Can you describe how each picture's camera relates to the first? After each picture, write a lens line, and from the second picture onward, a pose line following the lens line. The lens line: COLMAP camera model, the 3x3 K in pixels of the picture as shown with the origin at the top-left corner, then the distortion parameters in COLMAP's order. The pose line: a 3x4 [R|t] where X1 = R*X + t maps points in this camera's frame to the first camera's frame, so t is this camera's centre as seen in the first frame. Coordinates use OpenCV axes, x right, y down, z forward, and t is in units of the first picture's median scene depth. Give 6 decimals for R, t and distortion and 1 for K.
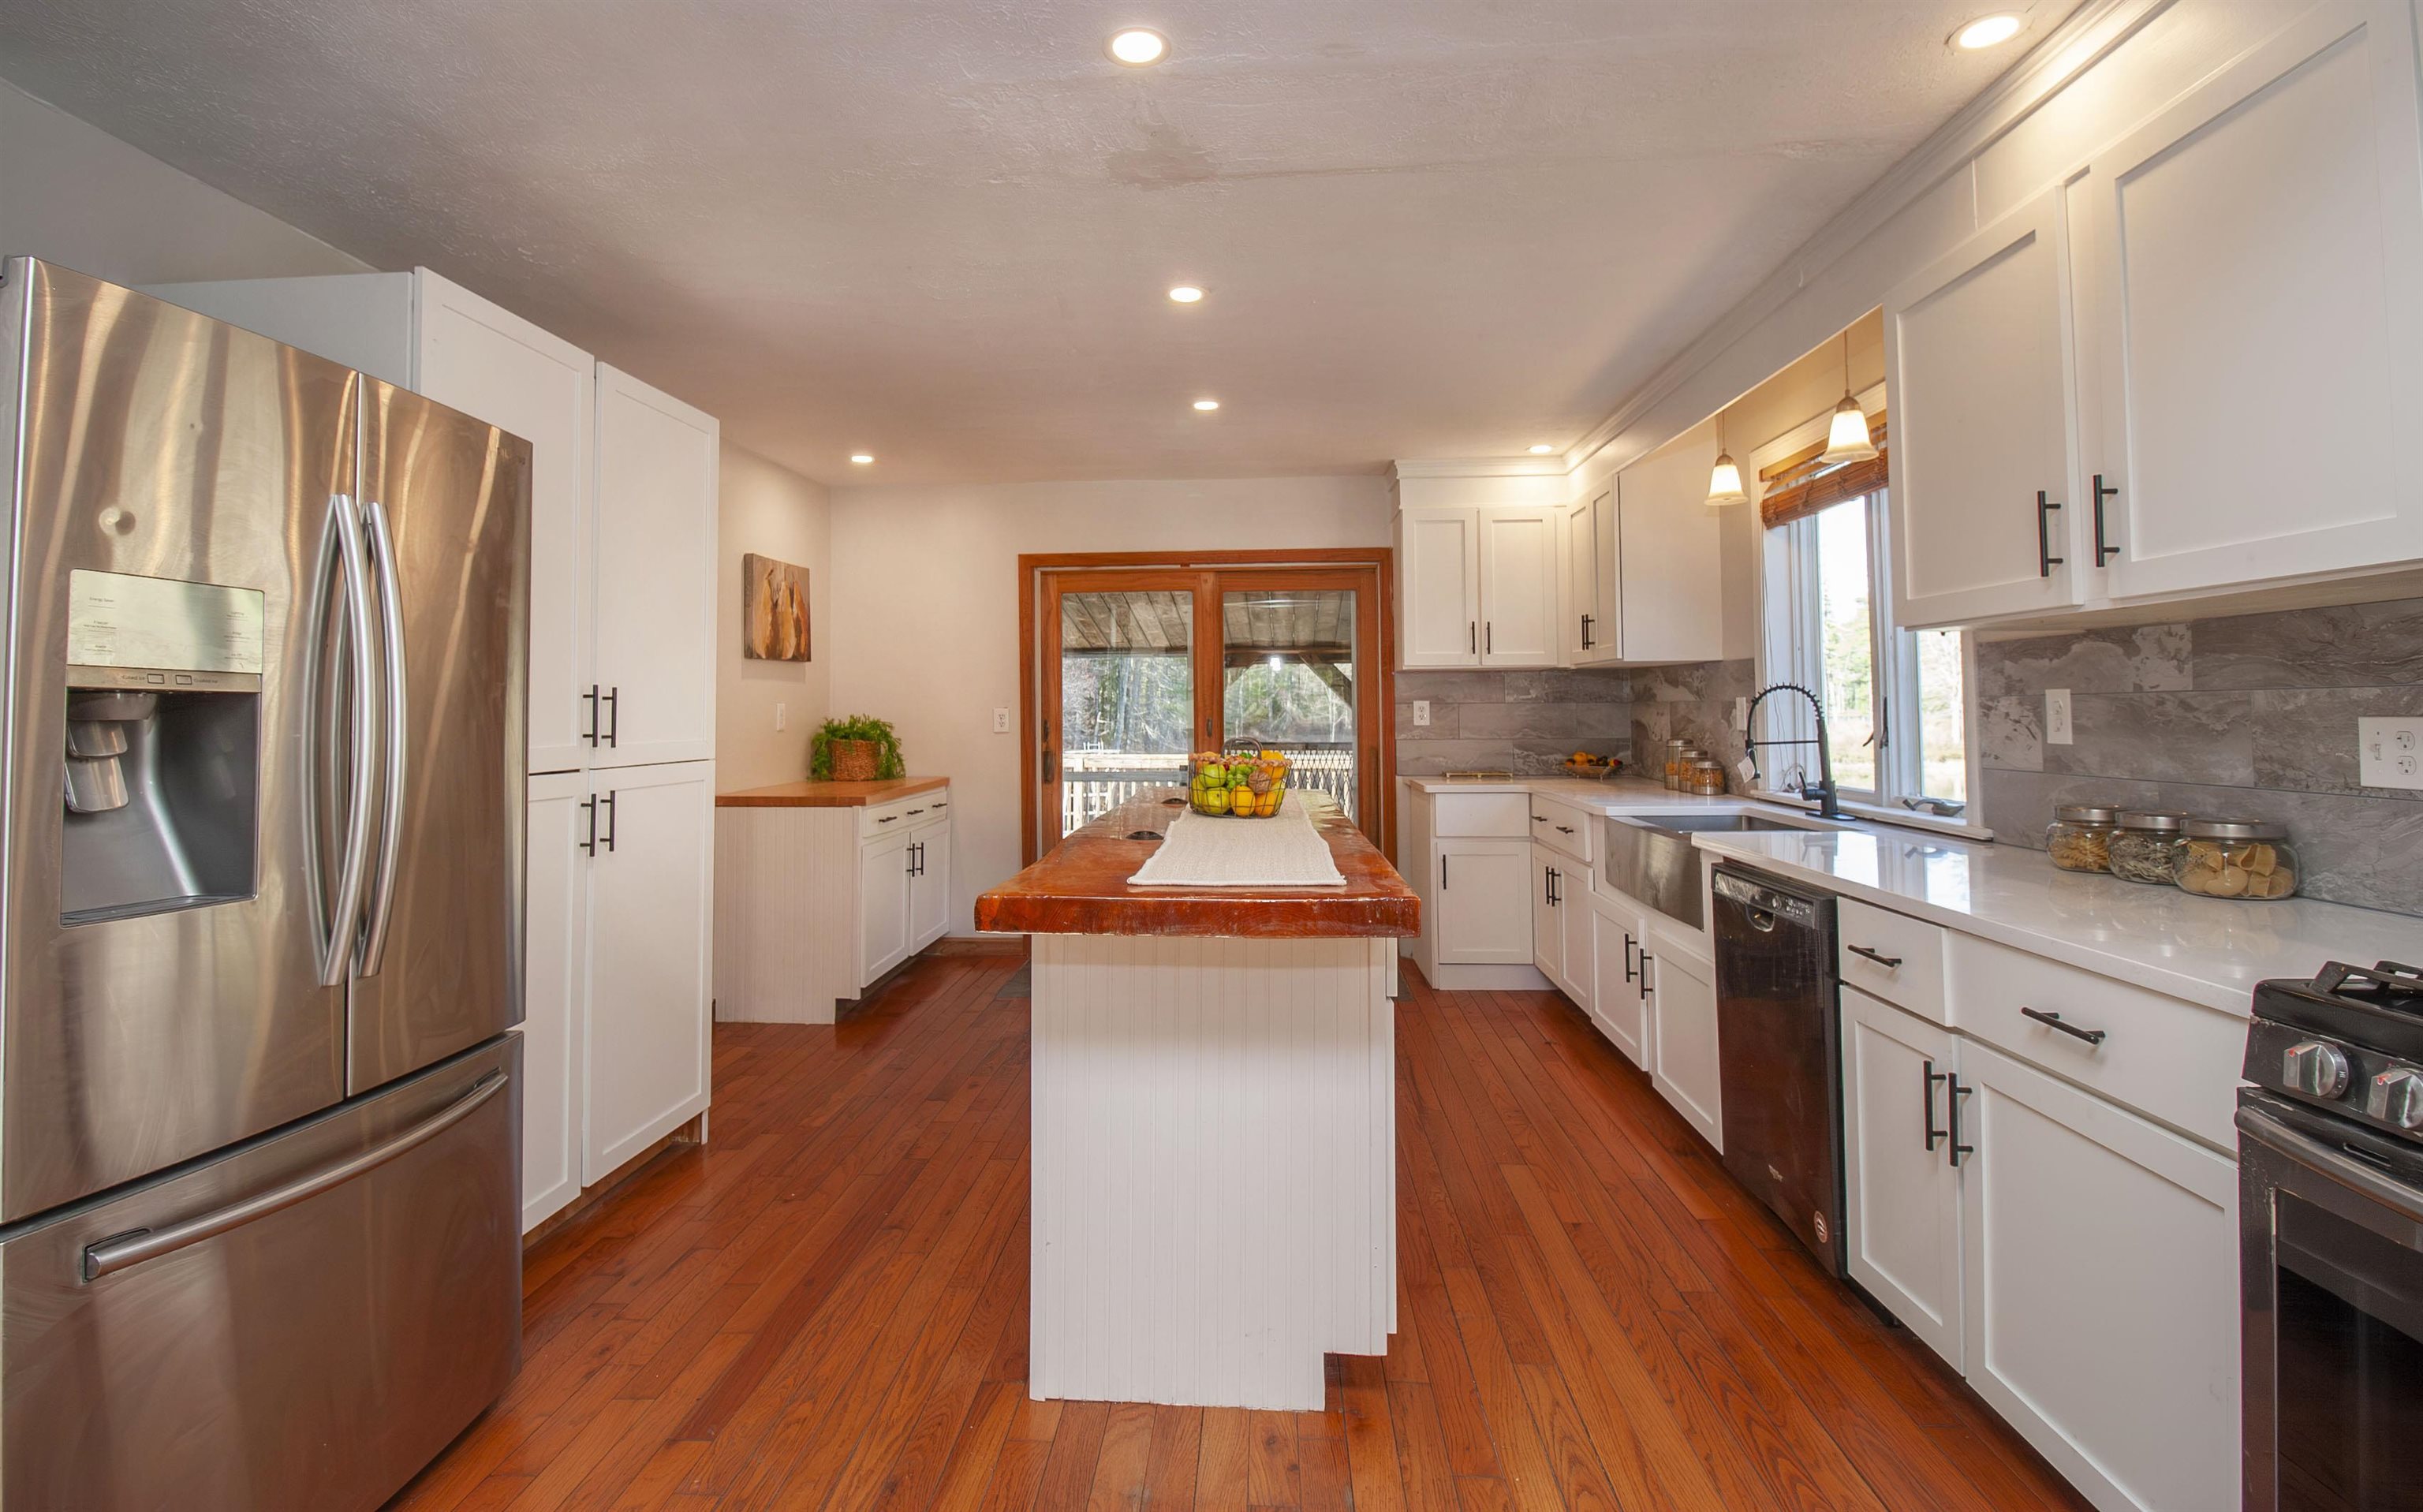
lens RADIAL K [[1151.5, 0, 1184.3], [0, 1151.5, 668.4], [0, 0, 1]] dist [0.002115, -0.014174]
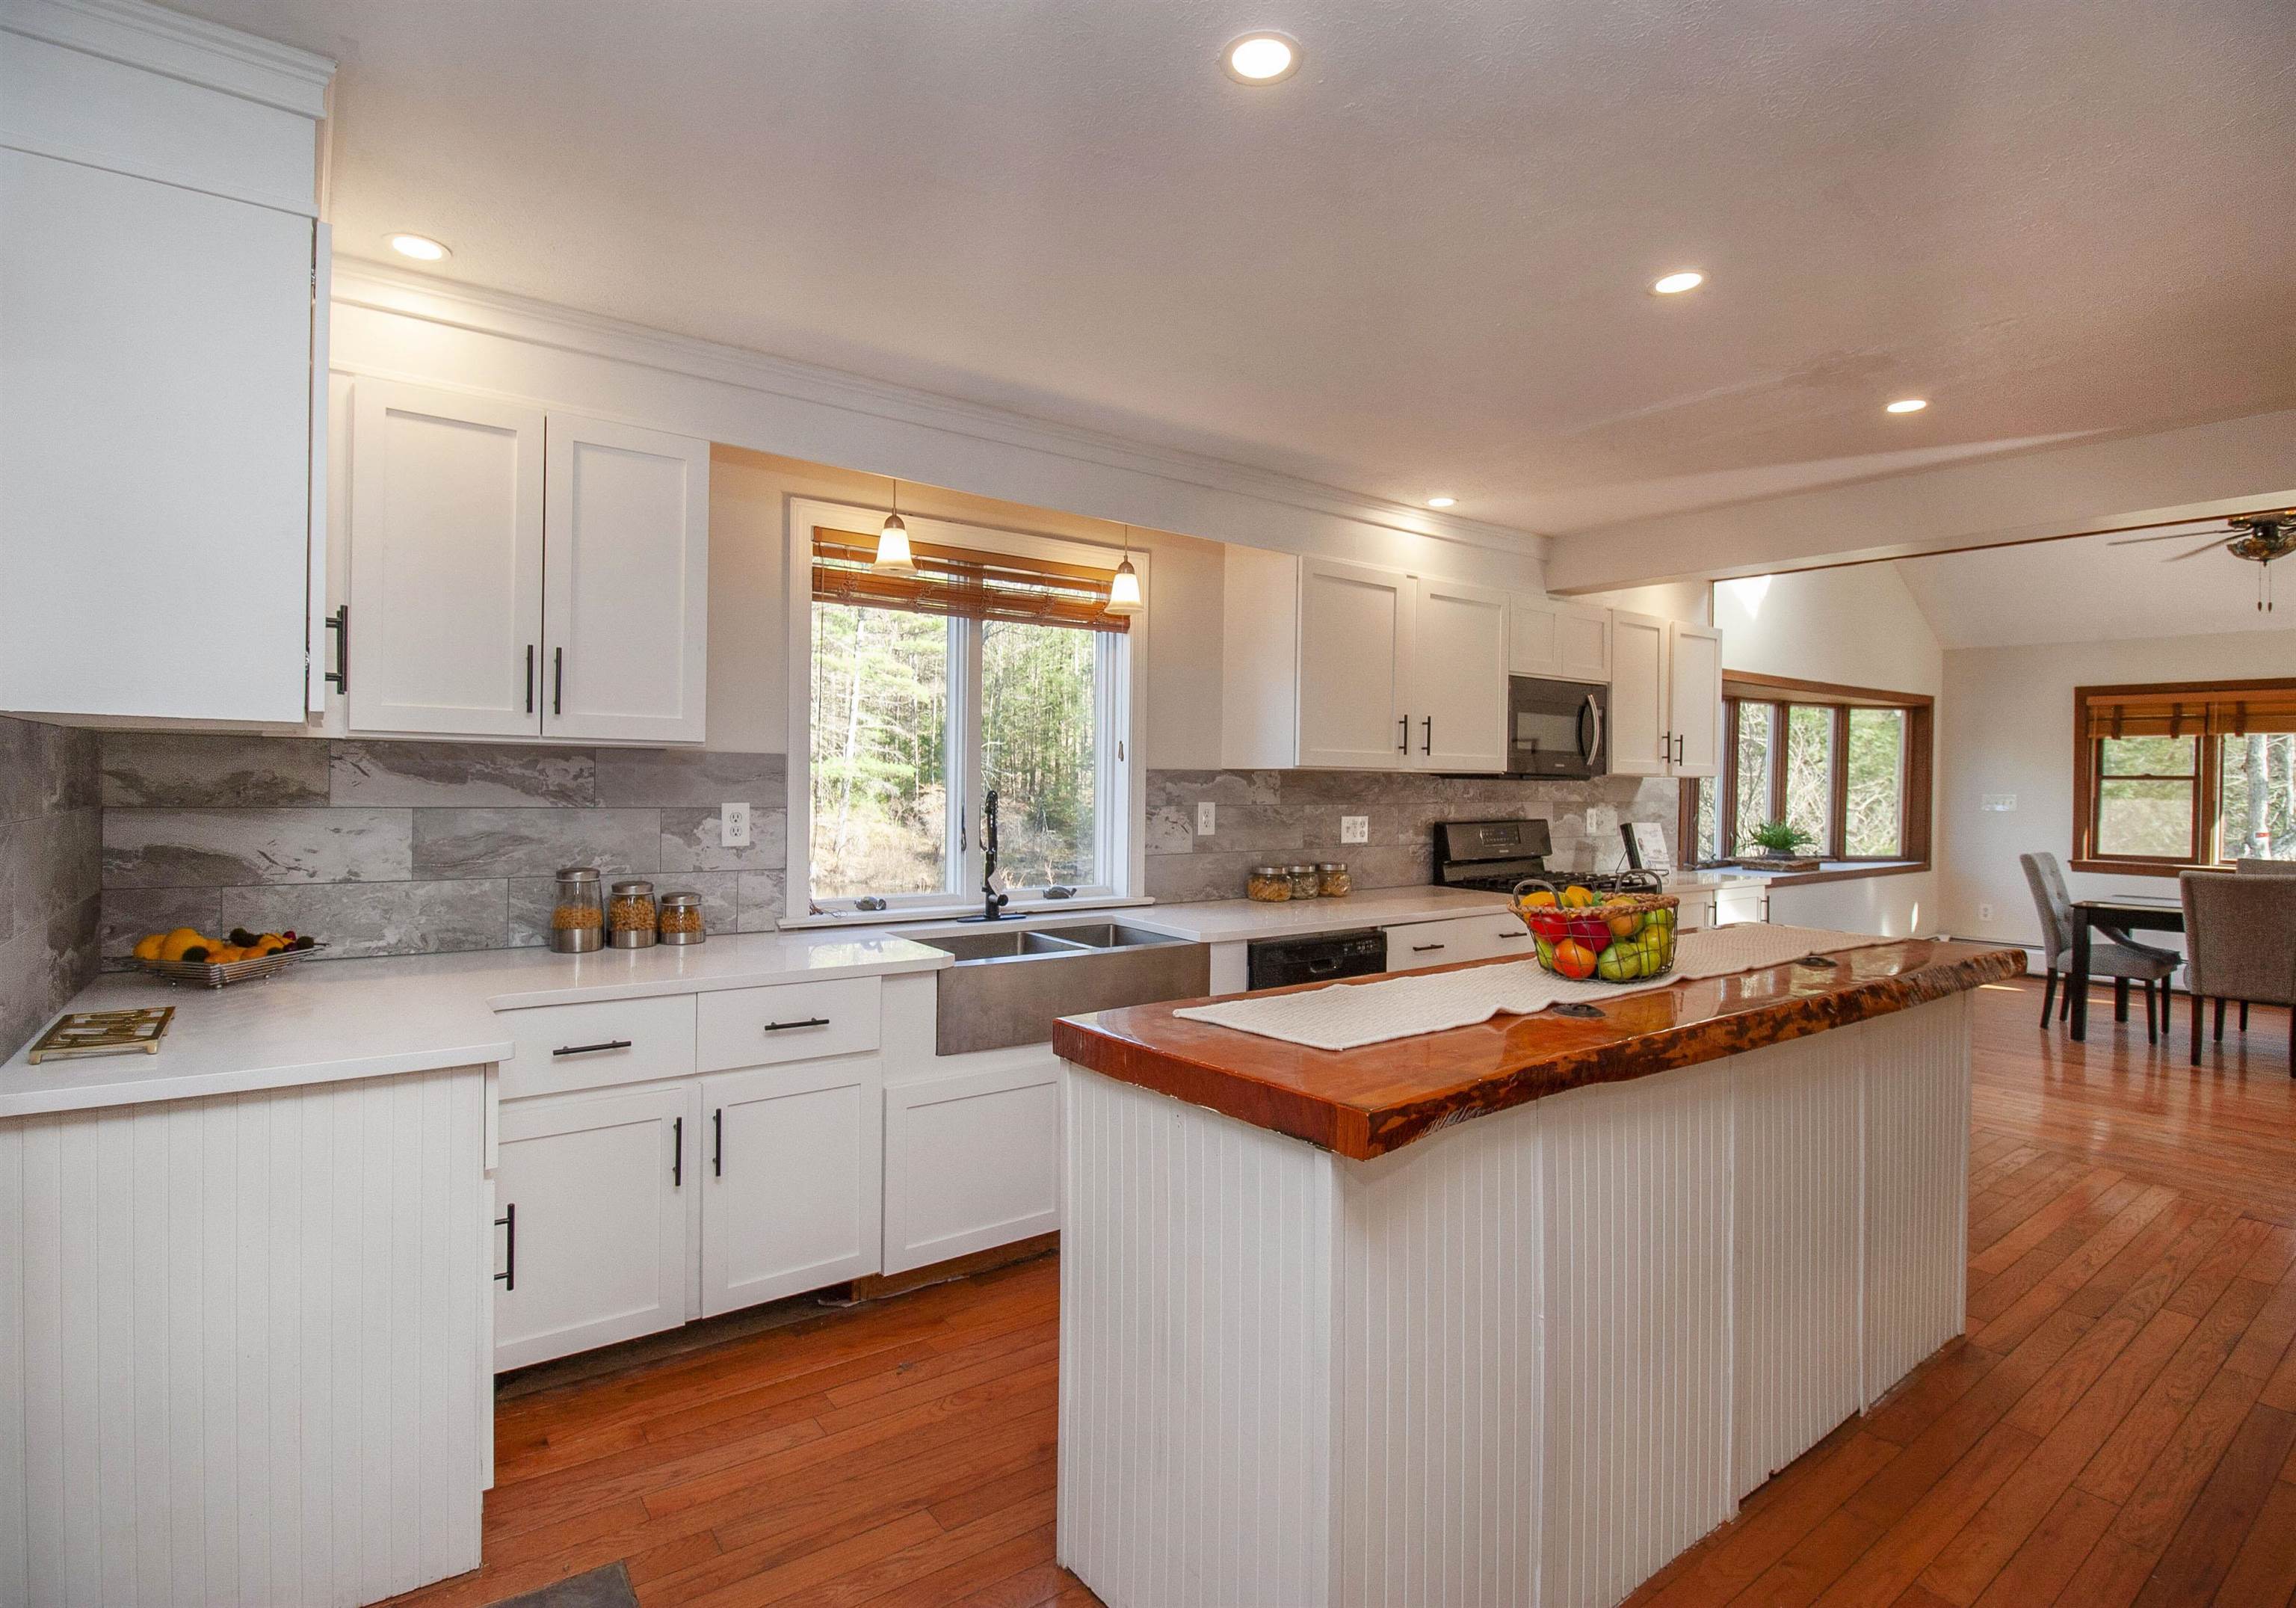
lens RADIAL K [[1106.8, 0, 1108.3], [0, 1106.8, 799.4], [0, 0, 1]] dist [0.001804, -0.013961]
pose [[-0.632795, -0.013117, 0.774208, -0.415612], [-0.035740, 0.999286, -0.012281, 0.040846], [-0.773494, -0.035442, -0.632812, 2.243397]]
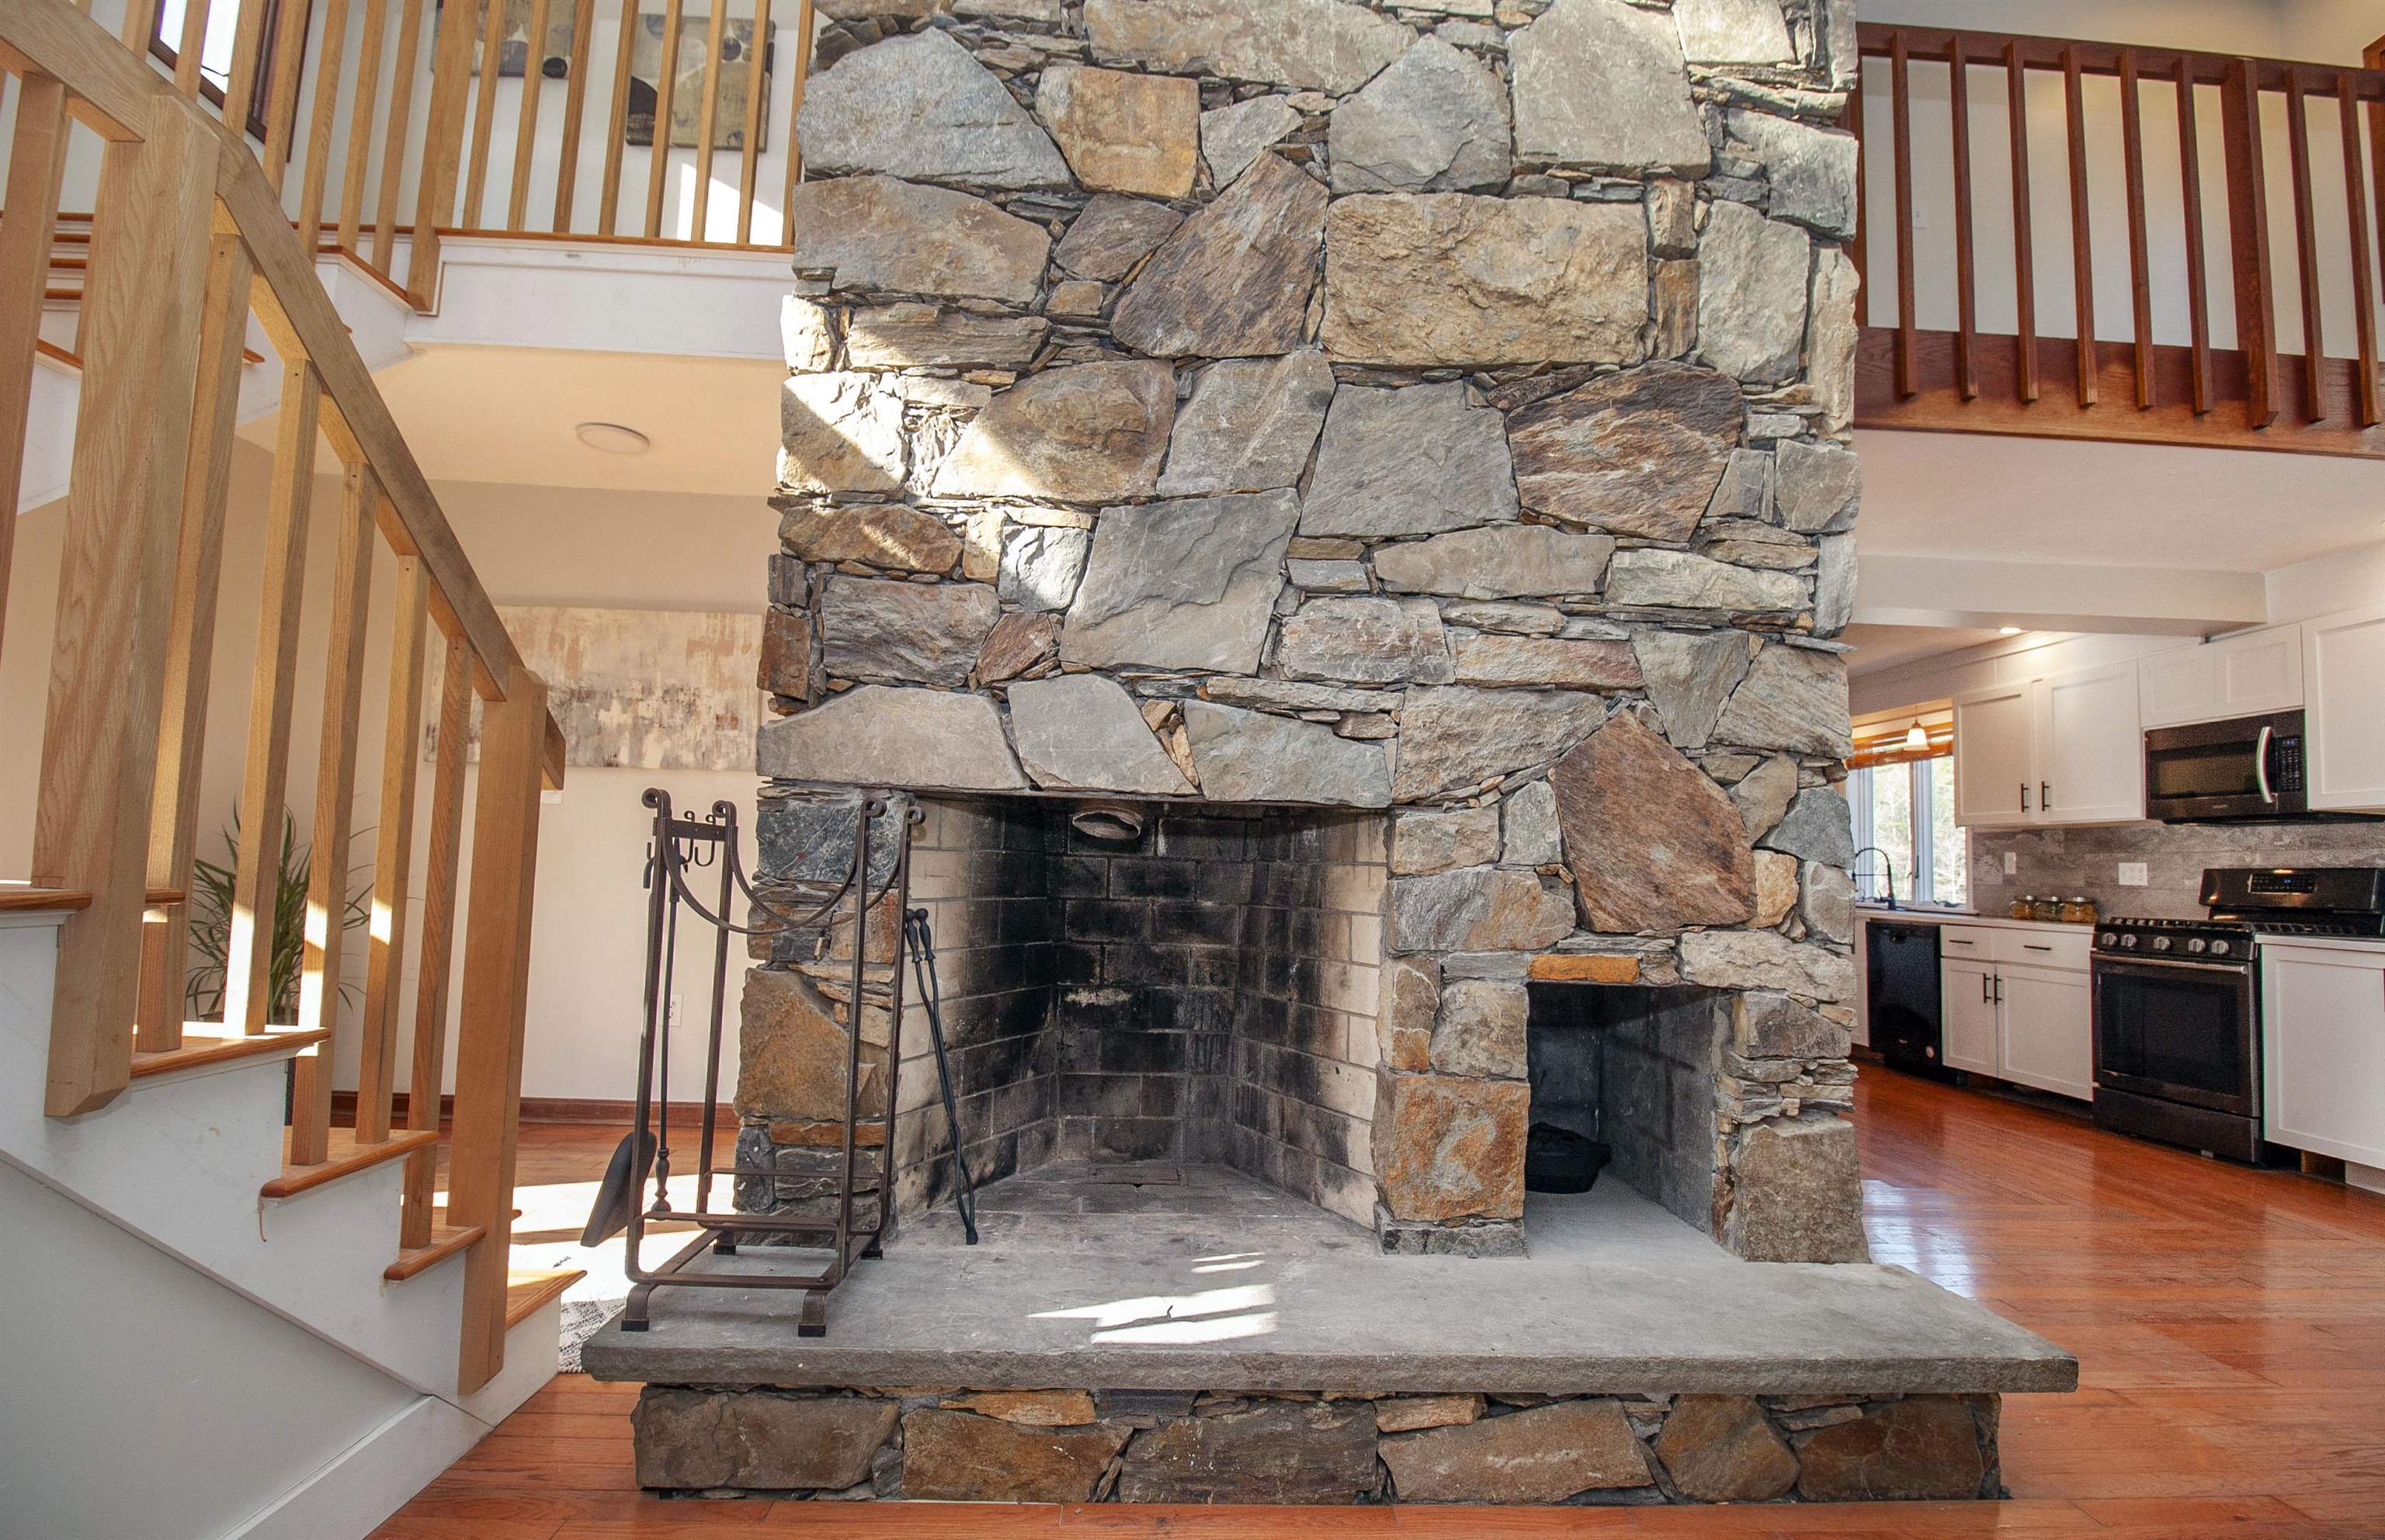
lens RADIAL K [[1100.3, 0, 1211.2], [0, 1100.3, 780.4], [0, 0, 1]] dist [0.005018, -0.018010]
pose [[0.992369, 0.050999, 0.112258, -1.355824], [-0.047045, 0.998185, -0.037594, 0.035682], [-0.113972, 0.032026, 0.992968, -1.295367]]
